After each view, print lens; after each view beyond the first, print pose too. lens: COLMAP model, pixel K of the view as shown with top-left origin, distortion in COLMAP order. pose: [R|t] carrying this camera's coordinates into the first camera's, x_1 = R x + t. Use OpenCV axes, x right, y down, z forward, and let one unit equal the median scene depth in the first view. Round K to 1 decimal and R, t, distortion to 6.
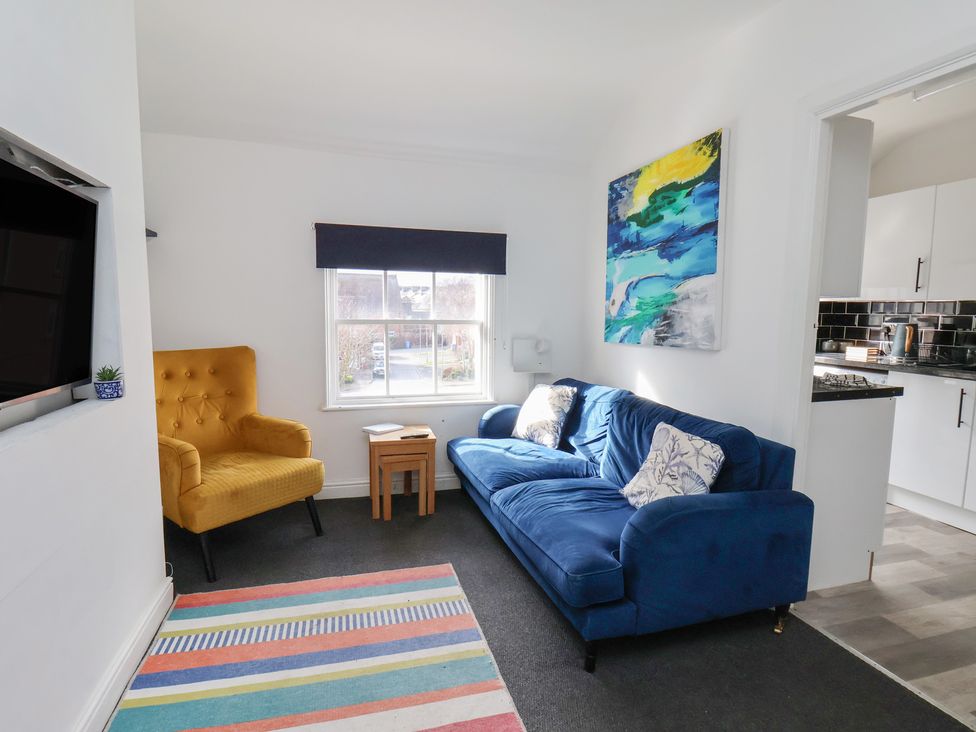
lens RADIAL K [[519.2, 0, 488.0], [0, 519.2, 366.0], [0, 0, 1]] dist [0.000390, -0.014079]
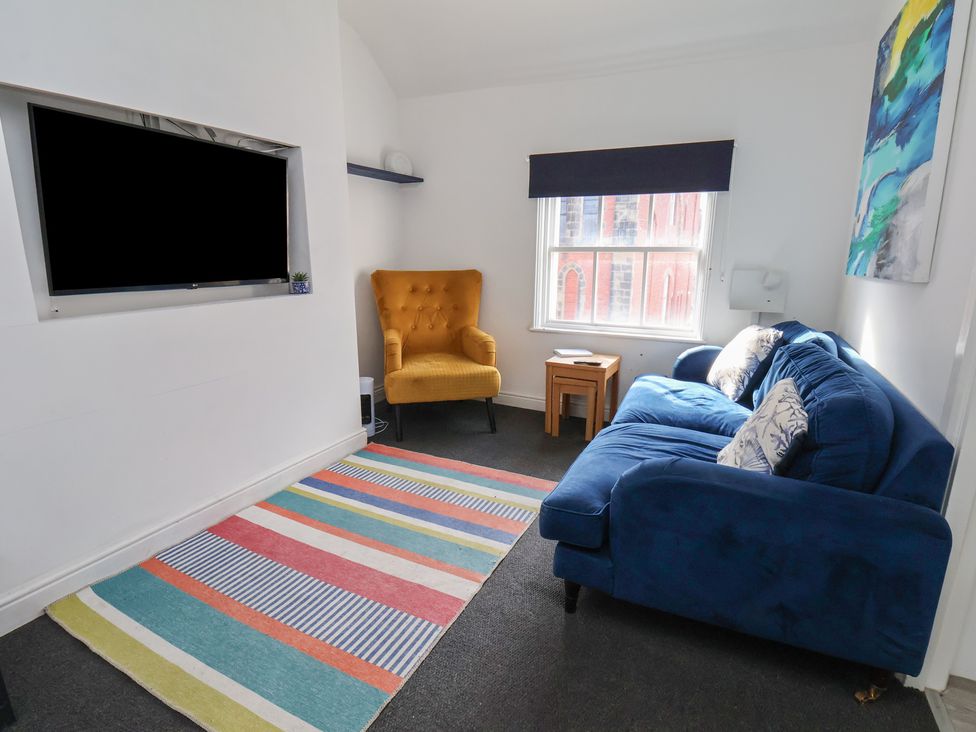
lens RADIAL K [[504.6, 0, 488.0], [0, 504.6, 366.0], [0, 0, 1]] dist [0.000466, -0.015528]
pose [[0.744939, 0.143031, -0.651620, 0.382544], [-0.064586, 0.987621, 0.142947, 0.014167], [0.663999, -0.064401, 0.744955, 0.148906]]
